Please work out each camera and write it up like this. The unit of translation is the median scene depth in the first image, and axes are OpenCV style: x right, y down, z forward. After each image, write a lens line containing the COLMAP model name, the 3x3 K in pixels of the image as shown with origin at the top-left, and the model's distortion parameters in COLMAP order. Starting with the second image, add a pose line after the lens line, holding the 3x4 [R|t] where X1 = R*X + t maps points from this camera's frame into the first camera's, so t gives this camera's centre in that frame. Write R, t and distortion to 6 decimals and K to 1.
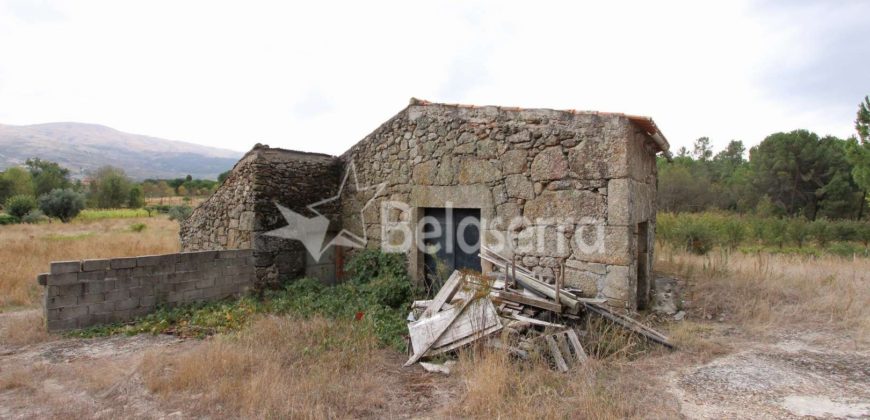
lens RADIAL K [[401.6, 0, 433.1], [0, 401.6, 206.9], [0, 0, 1]] dist [-0.011427, 0.000053]
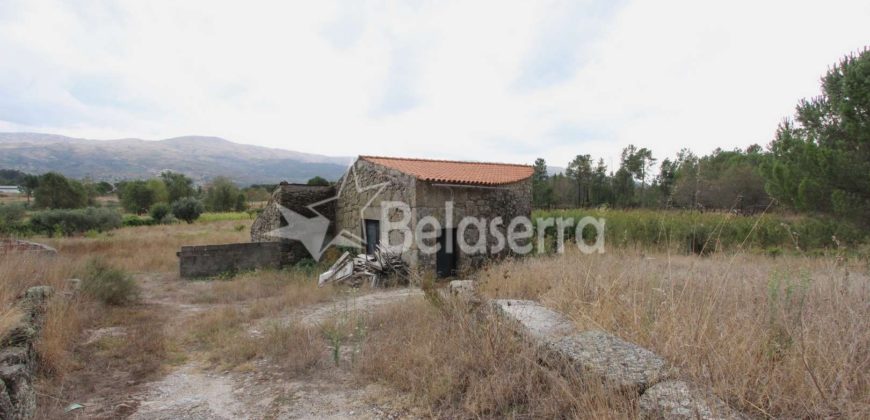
lens RADIAL K [[401.6, 0, 433.1], [0, 401.6, 206.9], [0, 0, 1]] dist [-0.011427, 0.000053]
pose [[0.979927, -0.008140, -0.199189, 0.089141], [0.008069, 0.999967, -0.001168, -0.006413], [0.199192, -0.000463, 0.979960, -0.093870]]
